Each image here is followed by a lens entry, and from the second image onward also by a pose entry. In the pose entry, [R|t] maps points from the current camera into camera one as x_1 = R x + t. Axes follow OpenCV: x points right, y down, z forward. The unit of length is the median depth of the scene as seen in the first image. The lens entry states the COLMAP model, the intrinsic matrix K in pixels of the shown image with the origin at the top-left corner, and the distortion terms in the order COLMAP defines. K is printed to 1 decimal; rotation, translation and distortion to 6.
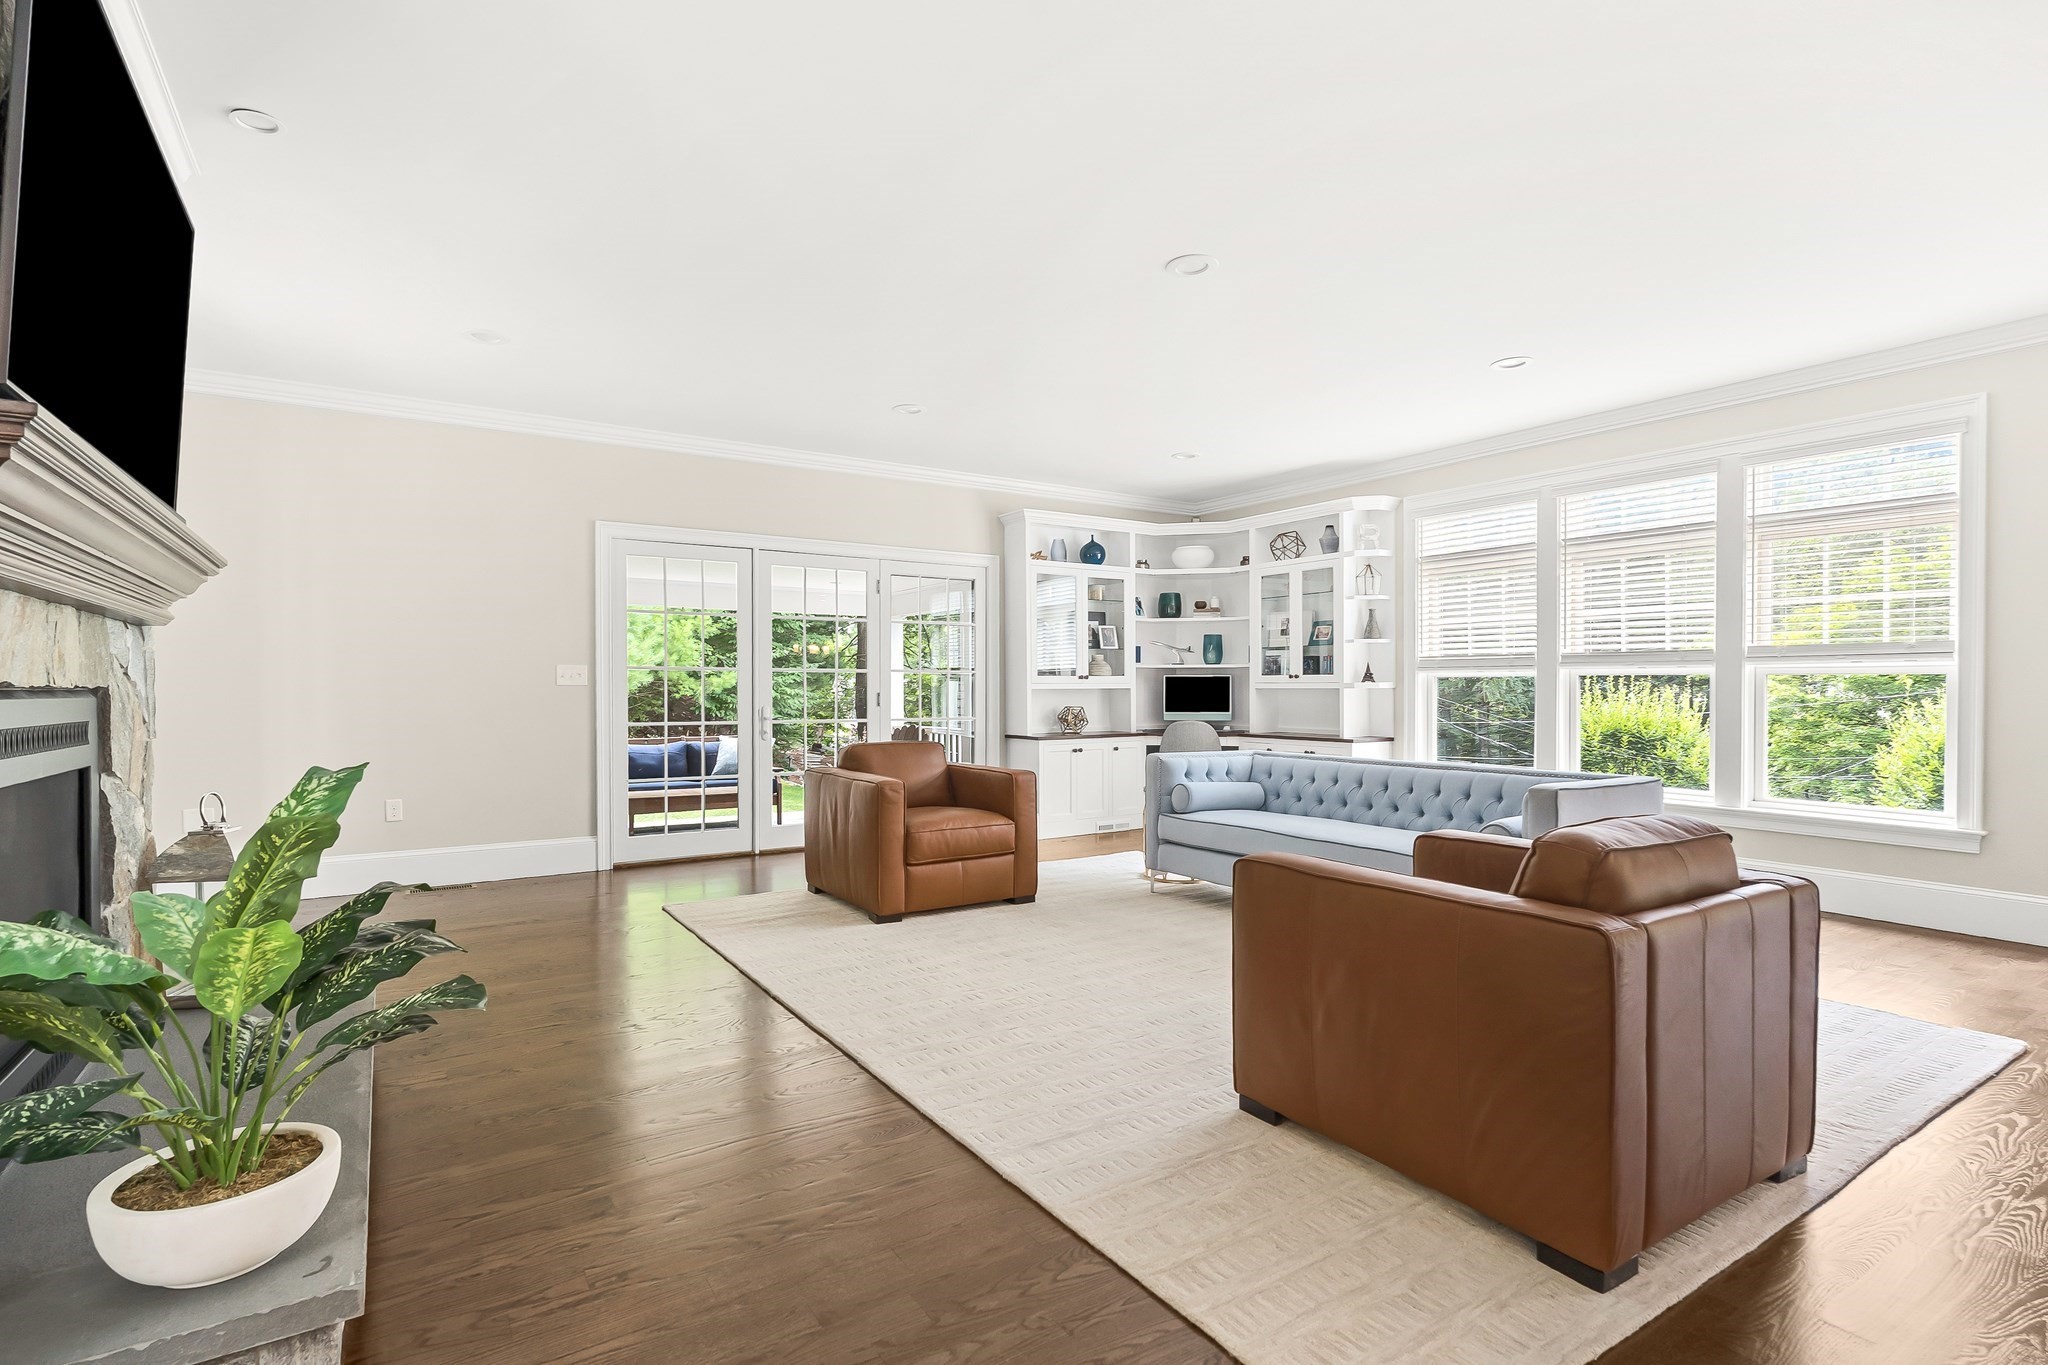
lens RADIAL K [[983.1, 0, 1024.0], [0, 983.1, 682.5], [0, 0, 1]] dist [-0.001371, -0.000096]
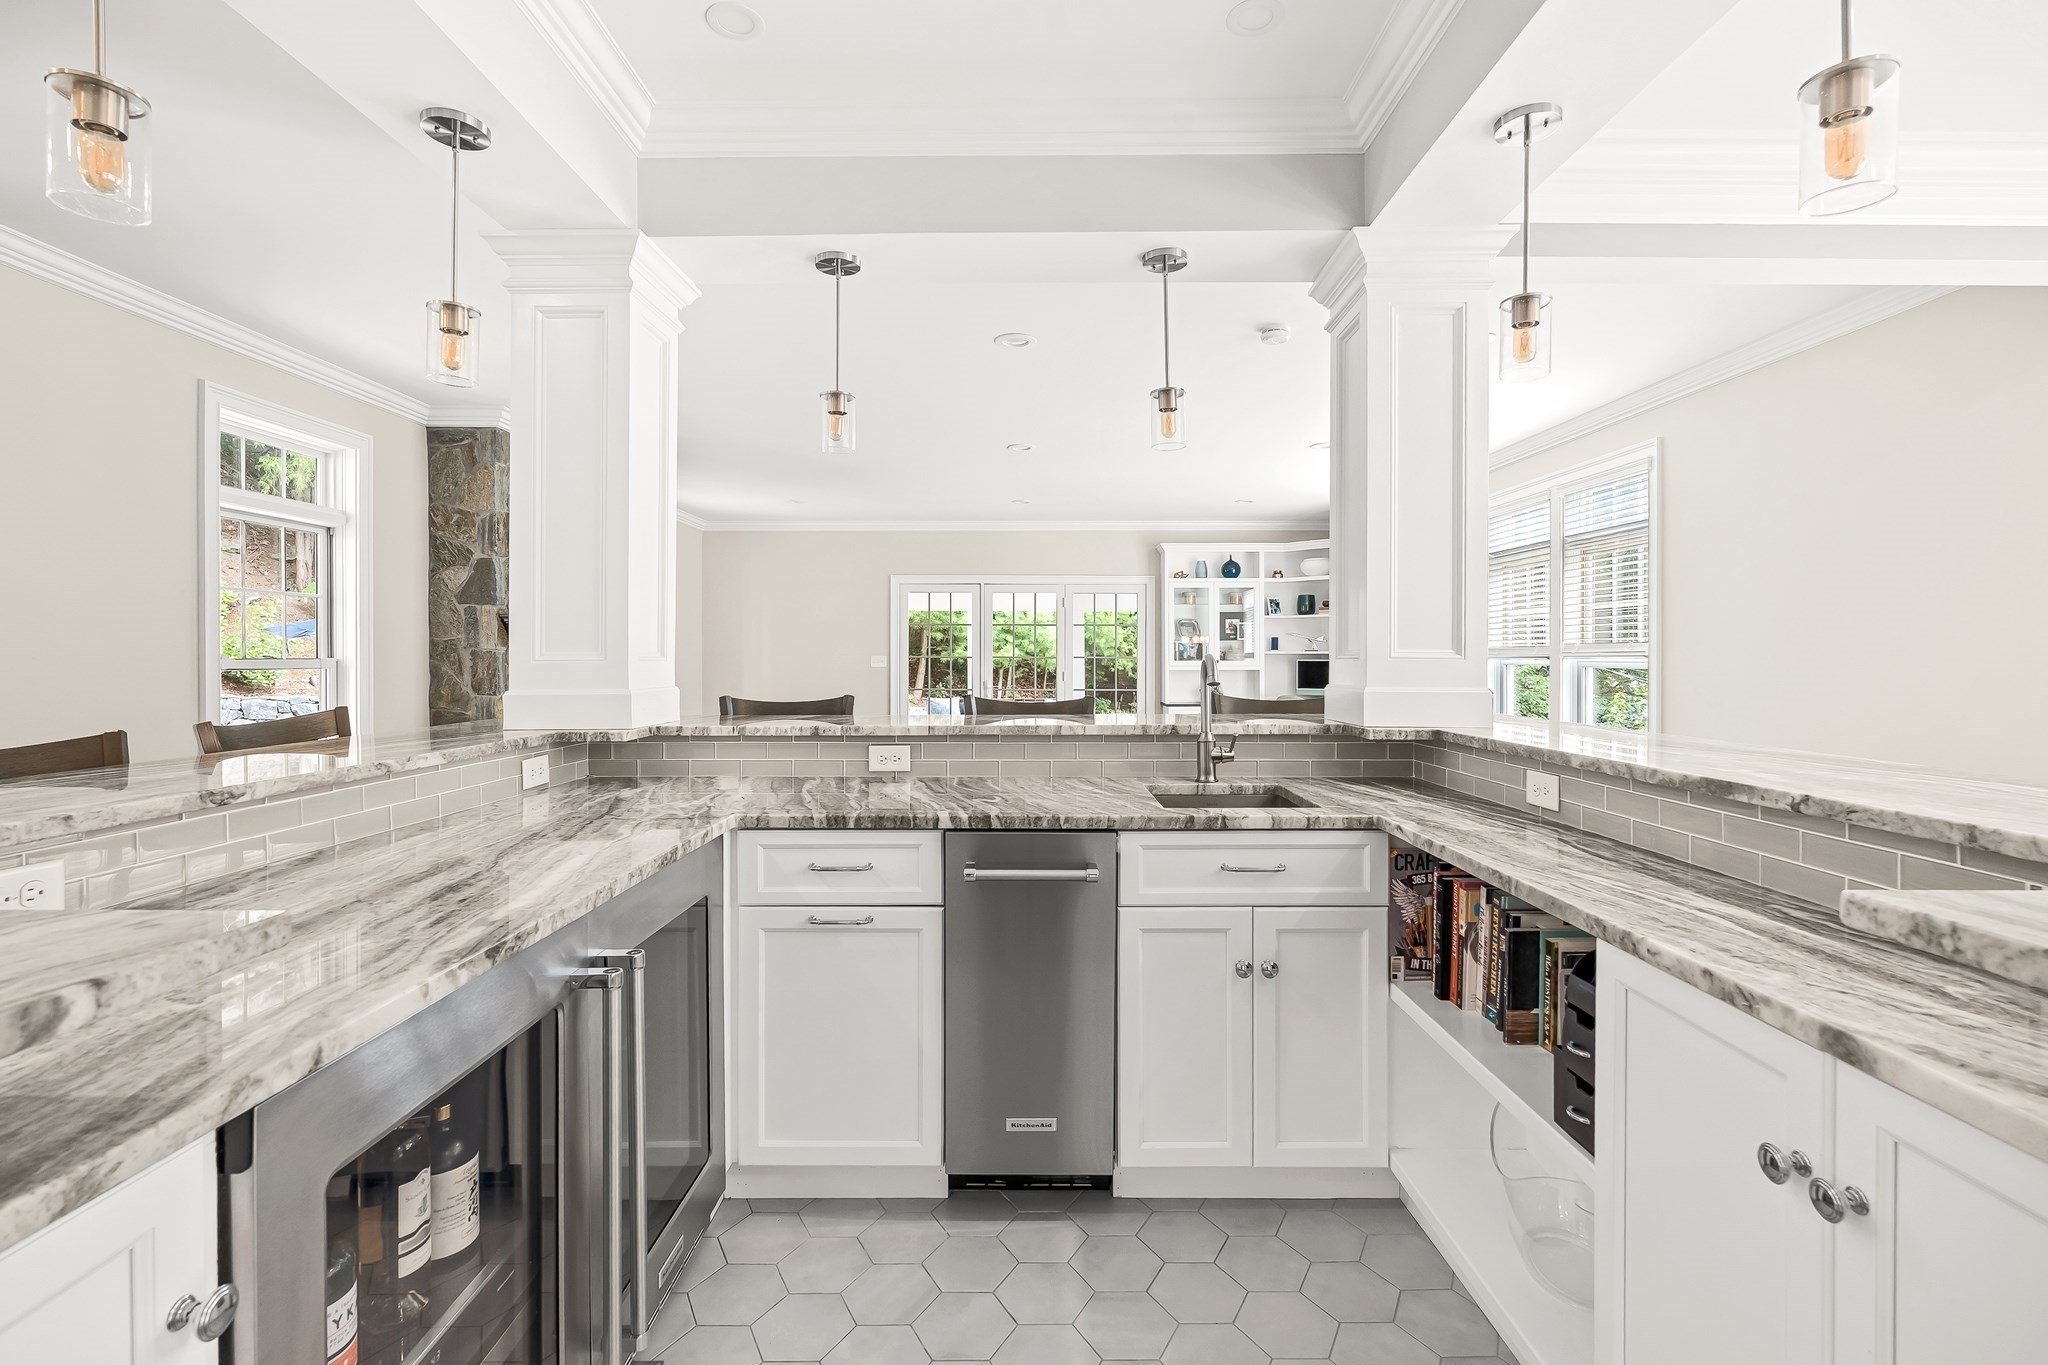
lens RADIAL K [[930.0, 0, 1024.0], [0, 930.0, 682.5], [0, 0, 1]] dist [0.002696, 0.000269]
pose [[0.831397, 0.017121, -0.555415, 0.553892], [0.000458, 0.999504, 0.031495, -0.016987], [0.555679, -0.026439, 0.830977, -0.224385]]
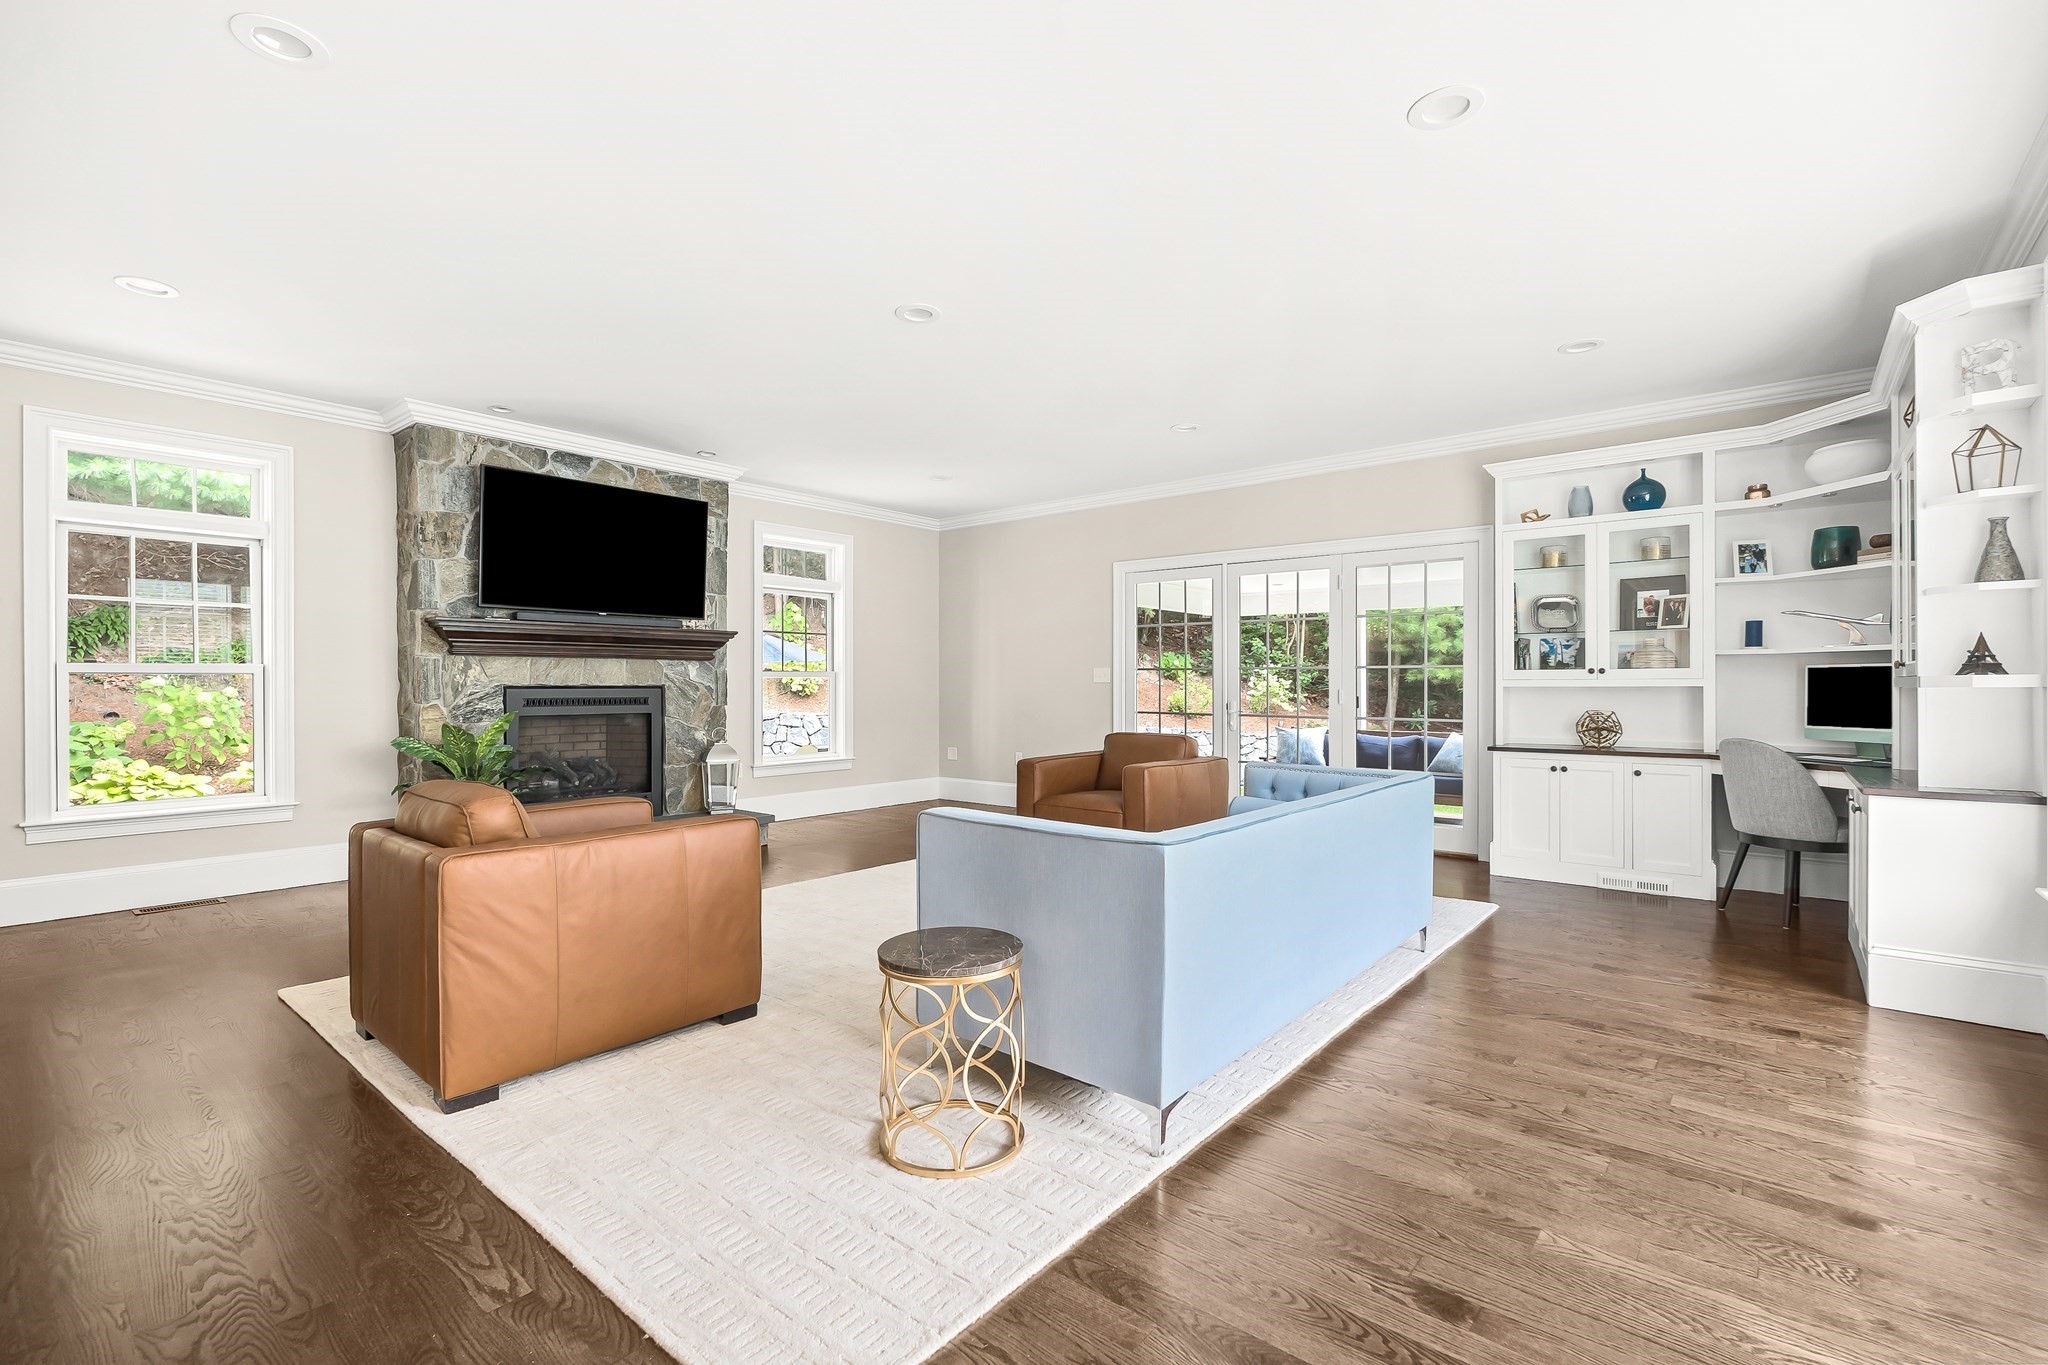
lens RADIAL K [[906.9, 0, 1024.0], [0, 906.9, 682.5], [0, 0, 1]] dist [-0.003034, -0.000970]
pose [[0.287263, -0.000753, -0.957851, 0.572146], [0.003861, 0.999992, 0.000371, 0.001077], [0.957844, -0.003805, 0.287264, 0.394536]]
